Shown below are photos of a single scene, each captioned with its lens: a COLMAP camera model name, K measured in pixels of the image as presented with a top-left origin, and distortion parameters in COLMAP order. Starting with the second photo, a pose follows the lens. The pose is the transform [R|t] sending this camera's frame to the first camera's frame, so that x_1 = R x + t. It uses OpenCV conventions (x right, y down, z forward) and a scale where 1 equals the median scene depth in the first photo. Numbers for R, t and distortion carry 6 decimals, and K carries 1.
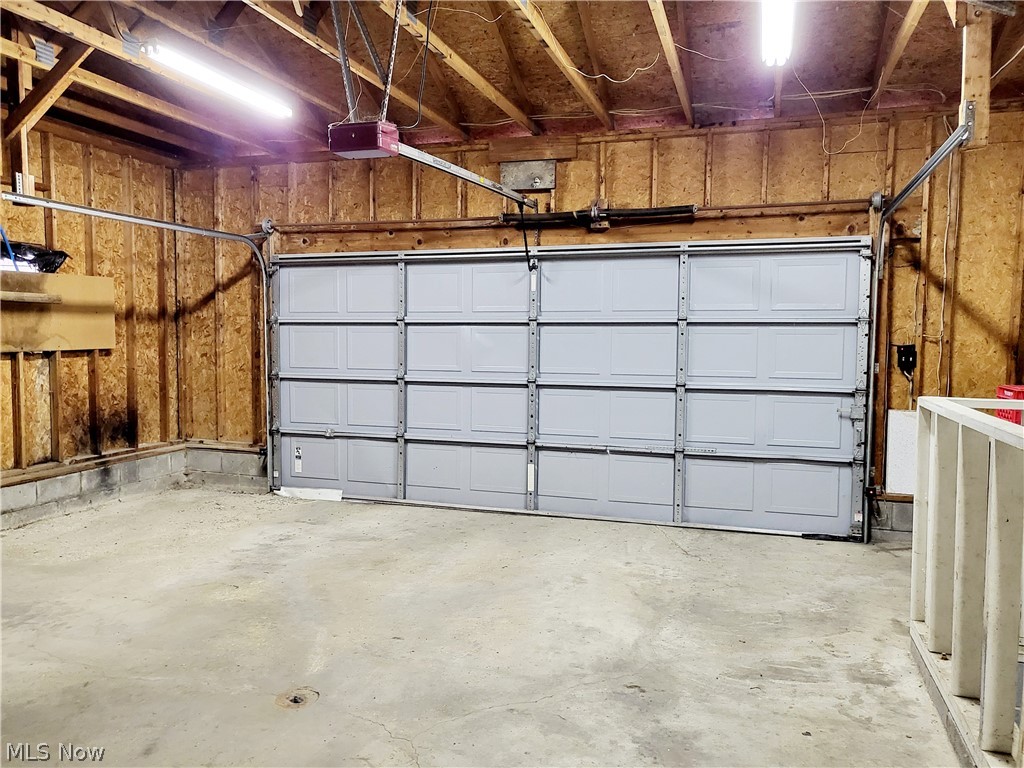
lens RADIAL K [[777.5, 0, 512.0], [0, 777.5, 382.9], [0, 0, 1]] dist [0.014046, 0.007146]
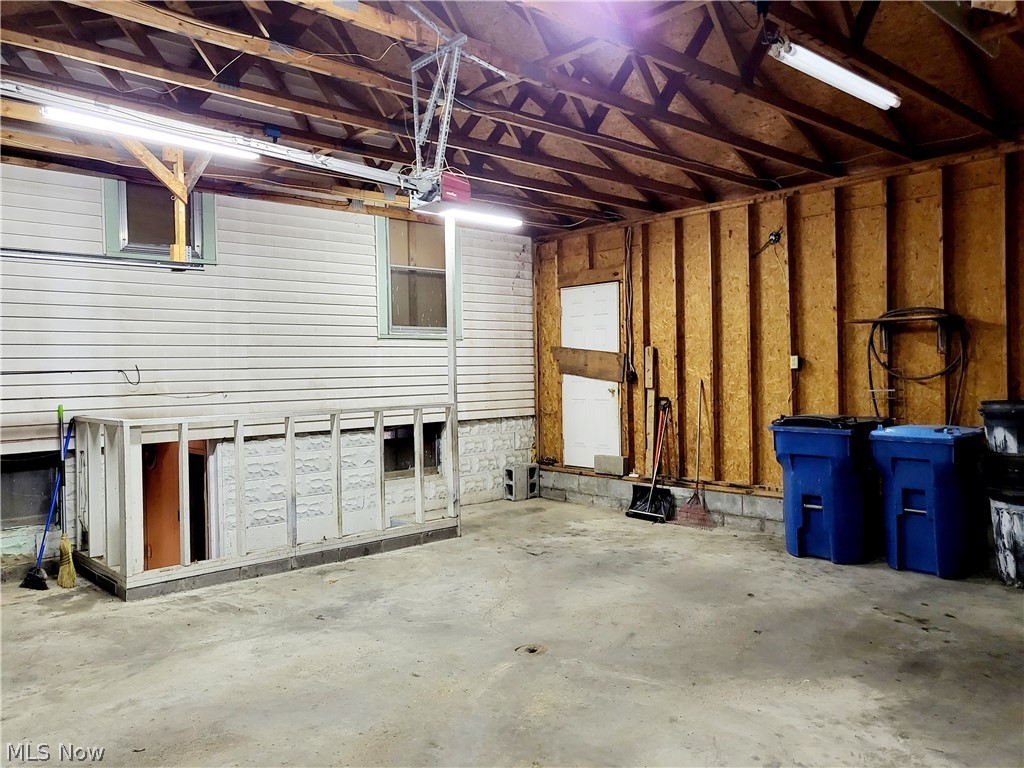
lens RADIAL K [[777.5, 0, 510.4], [0, 777.5, 381.7], [0, 0, 1]] dist [0.014046, 0.007146]
pose [[-0.868759, 0.000820, 0.495235, -0.805963], [0.044985, 0.995995, 0.077266, -0.129628], [-0.493188, 0.089403, -0.865317, 1.907018]]
